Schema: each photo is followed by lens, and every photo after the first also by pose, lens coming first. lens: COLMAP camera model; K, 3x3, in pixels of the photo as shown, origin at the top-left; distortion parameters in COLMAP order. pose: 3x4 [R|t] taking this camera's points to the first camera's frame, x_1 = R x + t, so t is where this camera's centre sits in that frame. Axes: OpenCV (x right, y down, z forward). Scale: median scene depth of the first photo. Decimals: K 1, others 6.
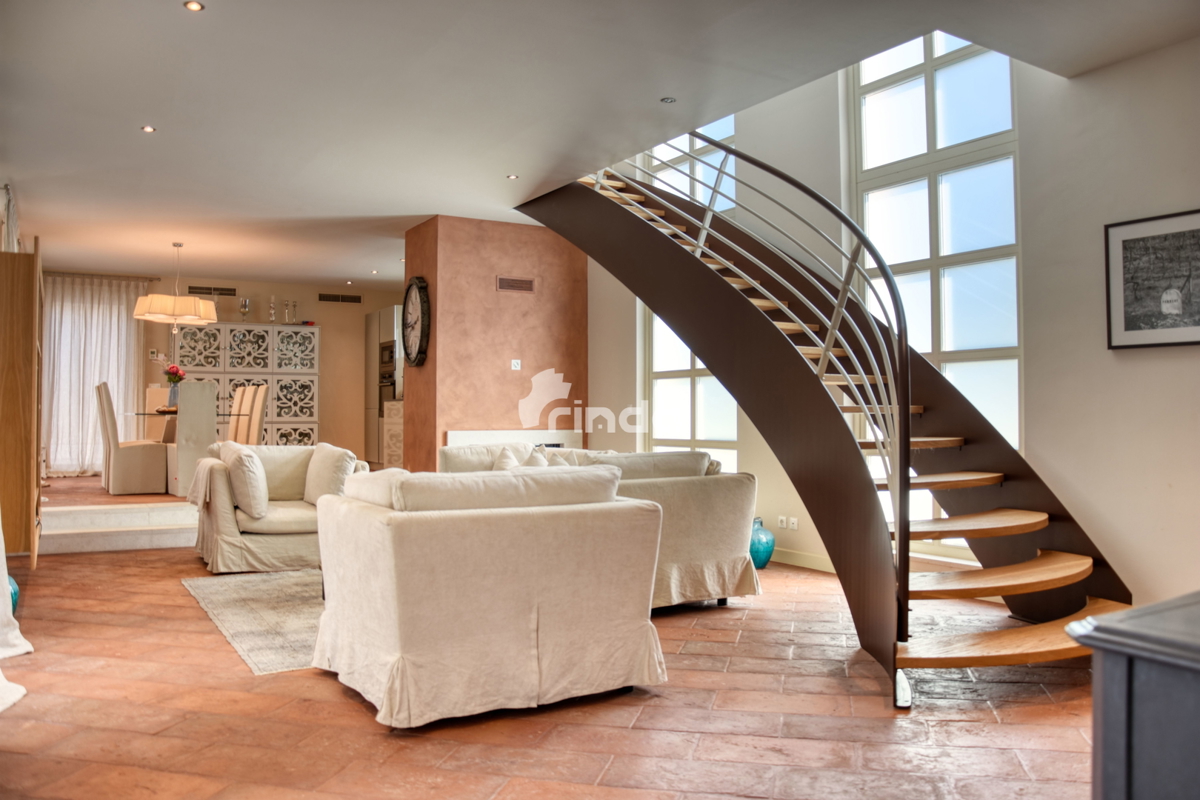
lens RADIAL K [[948.2, 0, 601.7], [0, 948.2, 396.3], [0, 0, 1]] dist [-0.129965, 0.051073]
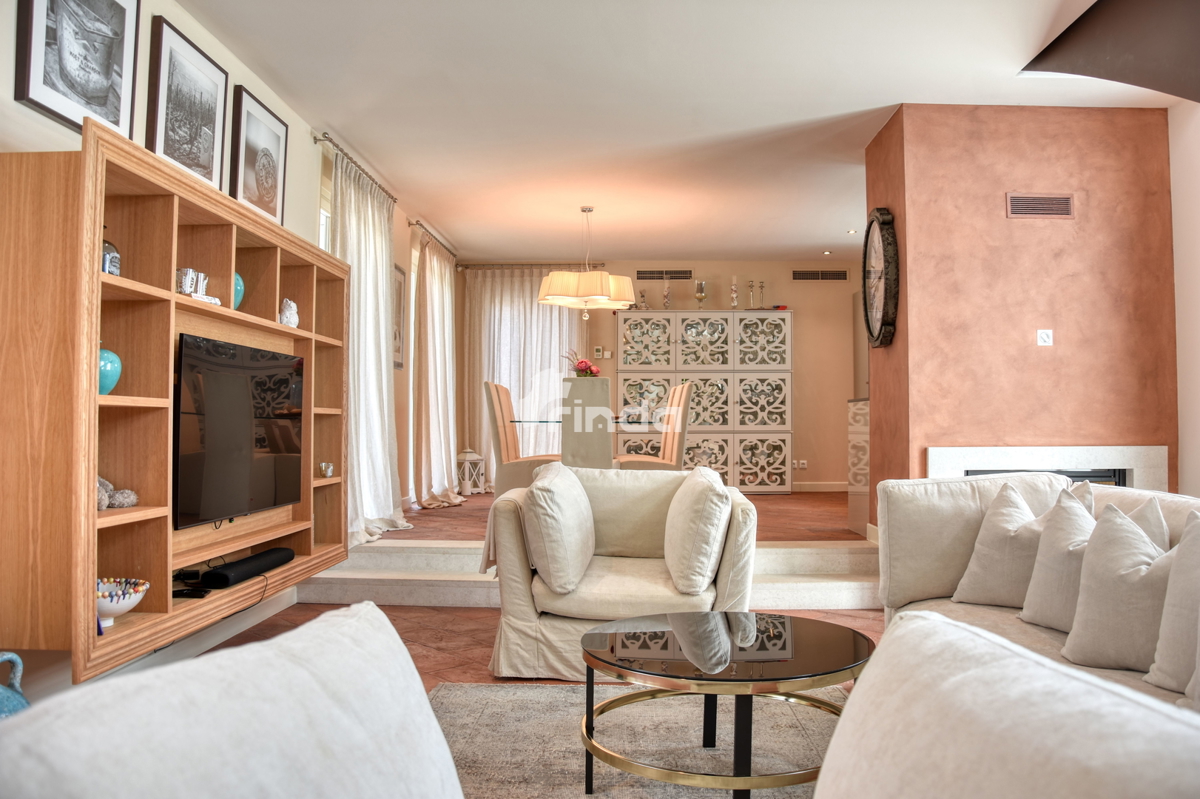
lens RADIAL K [[948.2, 0, 599.2], [0, 948.2, 389.8], [0, 0, 1]] dist [-0.129965, 0.051073]
pose [[0.841617, -0.018132, -0.539770, -0.013356], [0.009720, 0.999783, -0.018429, 0.008023], [0.539987, 0.010263, 0.841611, 0.356524]]
